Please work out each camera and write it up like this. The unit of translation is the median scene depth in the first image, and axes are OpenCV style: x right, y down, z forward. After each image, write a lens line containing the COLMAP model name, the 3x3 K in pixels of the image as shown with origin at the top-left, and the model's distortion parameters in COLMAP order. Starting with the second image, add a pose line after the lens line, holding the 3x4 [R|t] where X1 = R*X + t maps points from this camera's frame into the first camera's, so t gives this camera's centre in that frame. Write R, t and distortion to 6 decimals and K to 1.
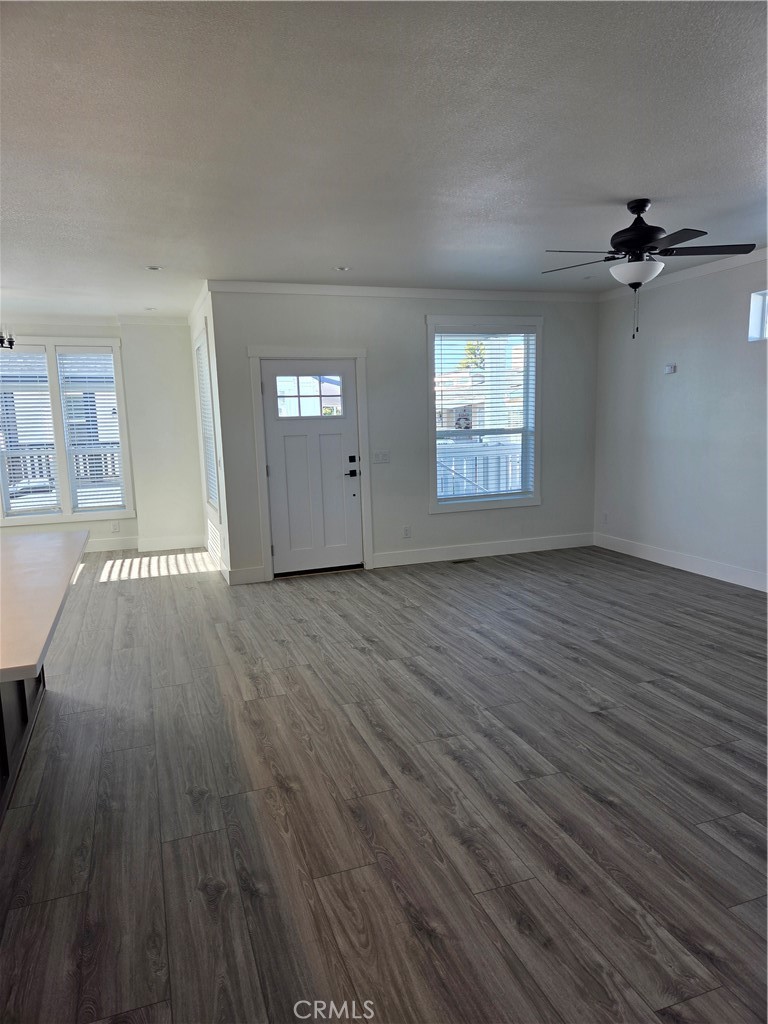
lens RADIAL K [[696.9, 0, 383.4], [0, 696.9, 513.7], [0, 0, 1]] dist [0.050664, -0.005278]
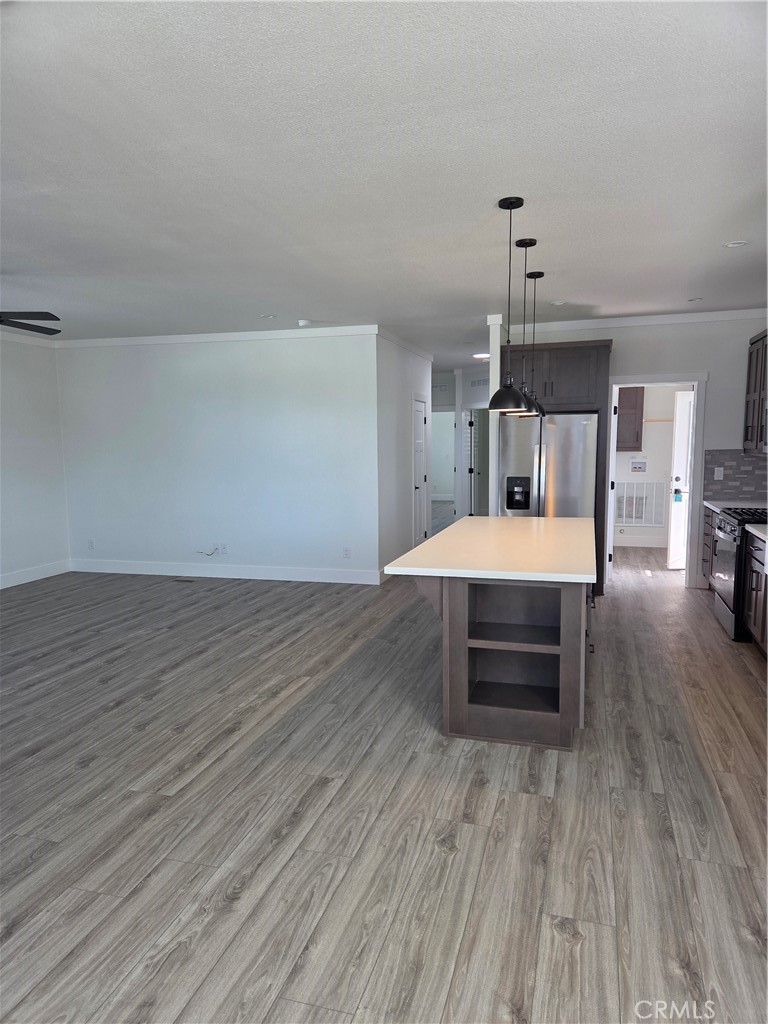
lens RADIAL K [[696.9, 0, 383.9], [0, 696.9, 517.8], [0, 0, 1]] dist [0.050664, -0.005278]
pose [[-0.806800, -0.034759, 0.589802, -0.994545], [0.109066, 0.972349, 0.206497, -0.239462], [-0.580671, 0.230930, -0.780700, 1.779927]]
